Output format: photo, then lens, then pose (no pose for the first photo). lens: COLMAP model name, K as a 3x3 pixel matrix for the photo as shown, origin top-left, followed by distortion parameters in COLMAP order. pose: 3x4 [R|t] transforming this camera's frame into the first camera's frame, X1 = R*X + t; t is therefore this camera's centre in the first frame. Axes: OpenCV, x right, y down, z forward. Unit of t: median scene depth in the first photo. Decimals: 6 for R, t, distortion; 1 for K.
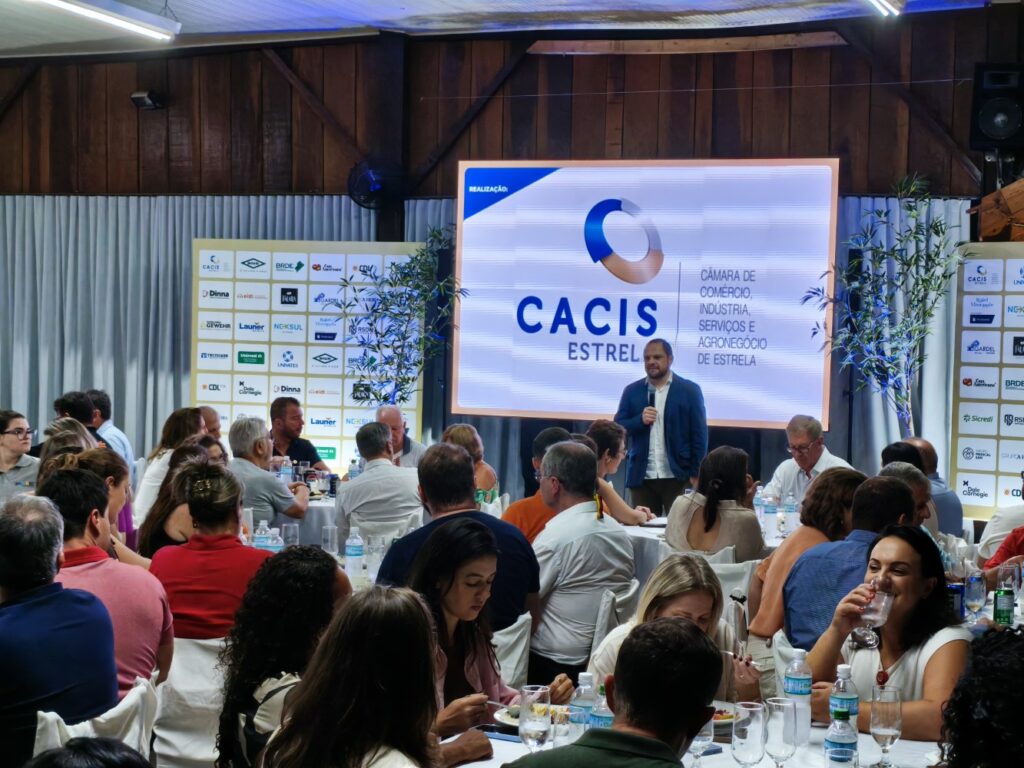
lens RADIAL K [[1754.4, 0, 512.0], [0, 1754.4, 384.0], [0, 0, 1]] dist [0.024708, 0.034705]
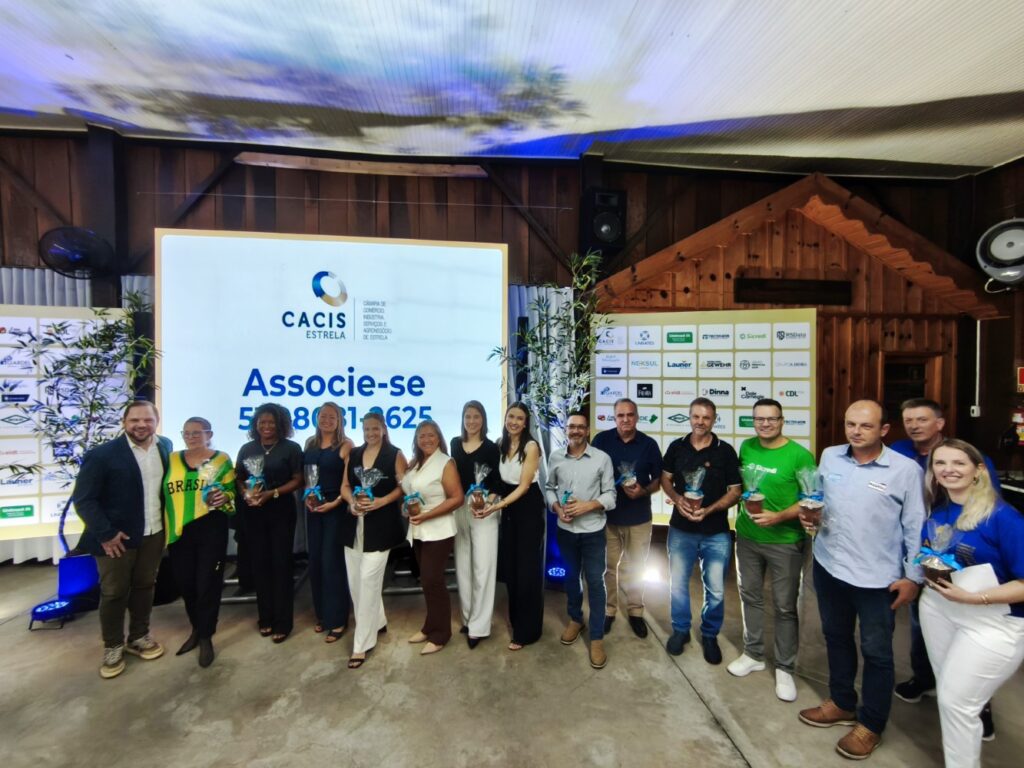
lens RADIAL K [[484.3, 0, 512.0], [0, 484.3, 384.0], [0, 0, 1]] dist [-0.000775, 0.000008]
pose [[0.902008, -0.034239, 0.430359, 0.035389], [0.029897, 0.999411, 0.016849, -0.032473], [-0.430682, -0.002332, 0.902501, 0.641493]]
